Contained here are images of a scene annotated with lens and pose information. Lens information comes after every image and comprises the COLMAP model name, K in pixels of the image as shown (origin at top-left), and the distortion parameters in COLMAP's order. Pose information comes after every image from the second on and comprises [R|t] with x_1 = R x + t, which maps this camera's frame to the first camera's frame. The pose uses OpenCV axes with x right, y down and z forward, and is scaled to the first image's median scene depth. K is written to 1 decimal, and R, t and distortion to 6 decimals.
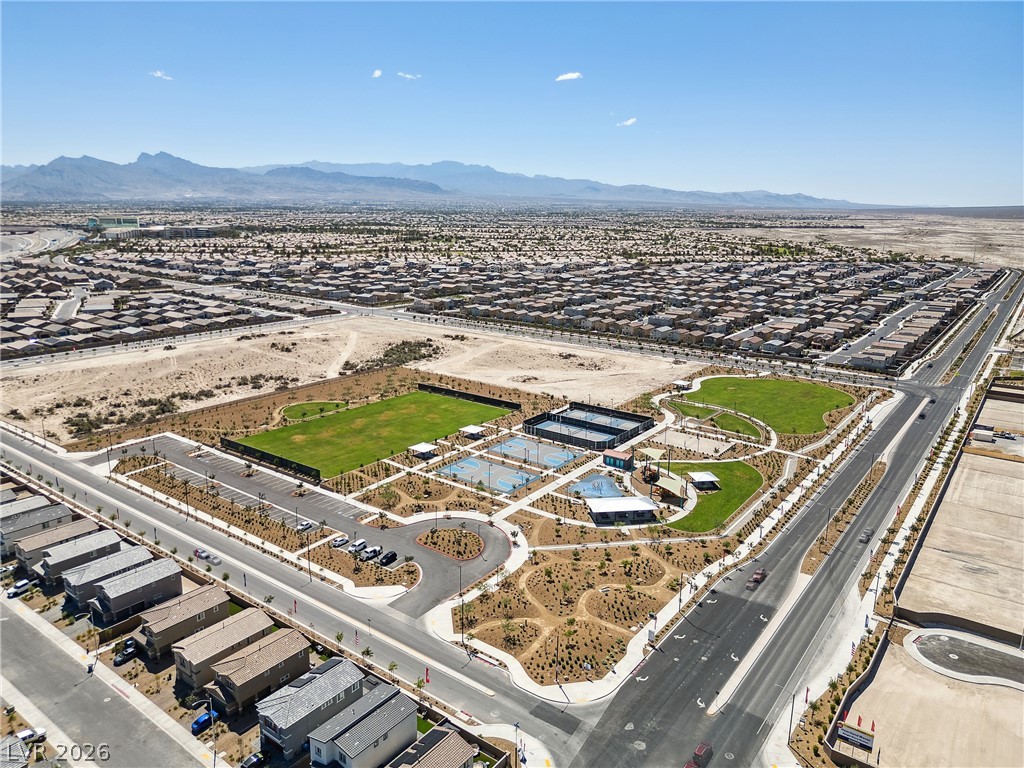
lens RADIAL K [[725.9, 0, 507.4], [0, 725.9, 385.3], [0, 0, 1]] dist [0.072304, -0.074895]
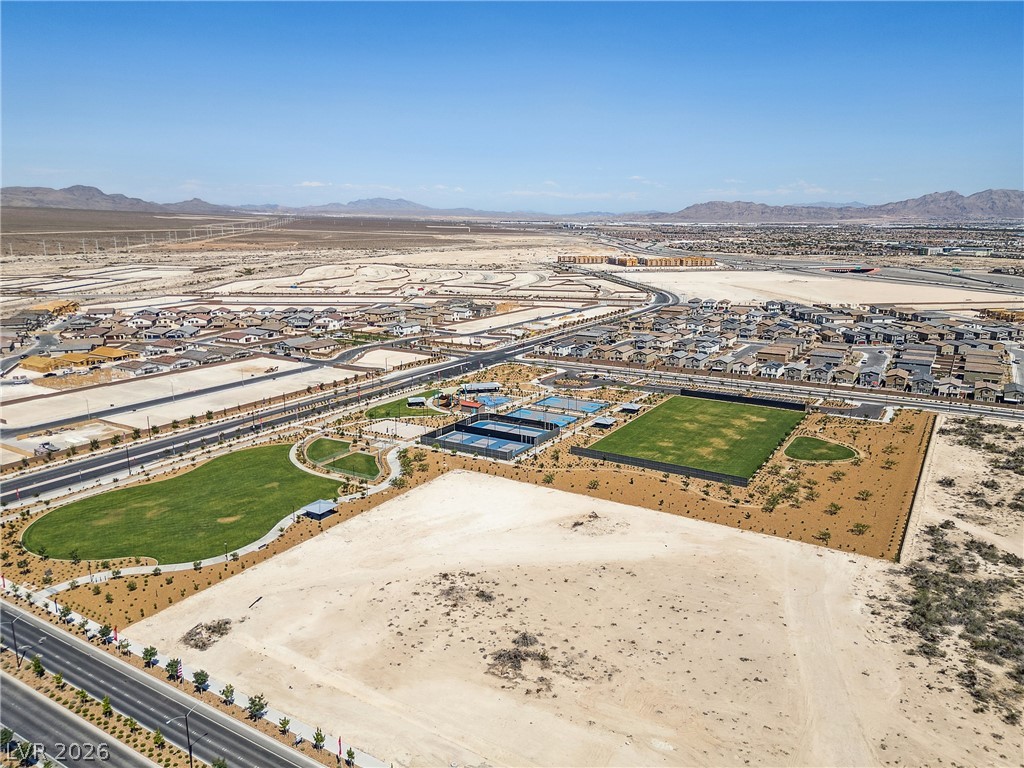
lens RADIAL K [[743.1, 0, 508.0], [0, 743.1, 388.4], [0, 0, 1]] dist [0.071822, -0.079004]
pose [[-0.996390, 0.005066, -0.084747, 0.179543], [-0.033144, 0.895793, 0.443234, -0.446825], [0.078161, 0.444443, -0.892391, 1.908002]]
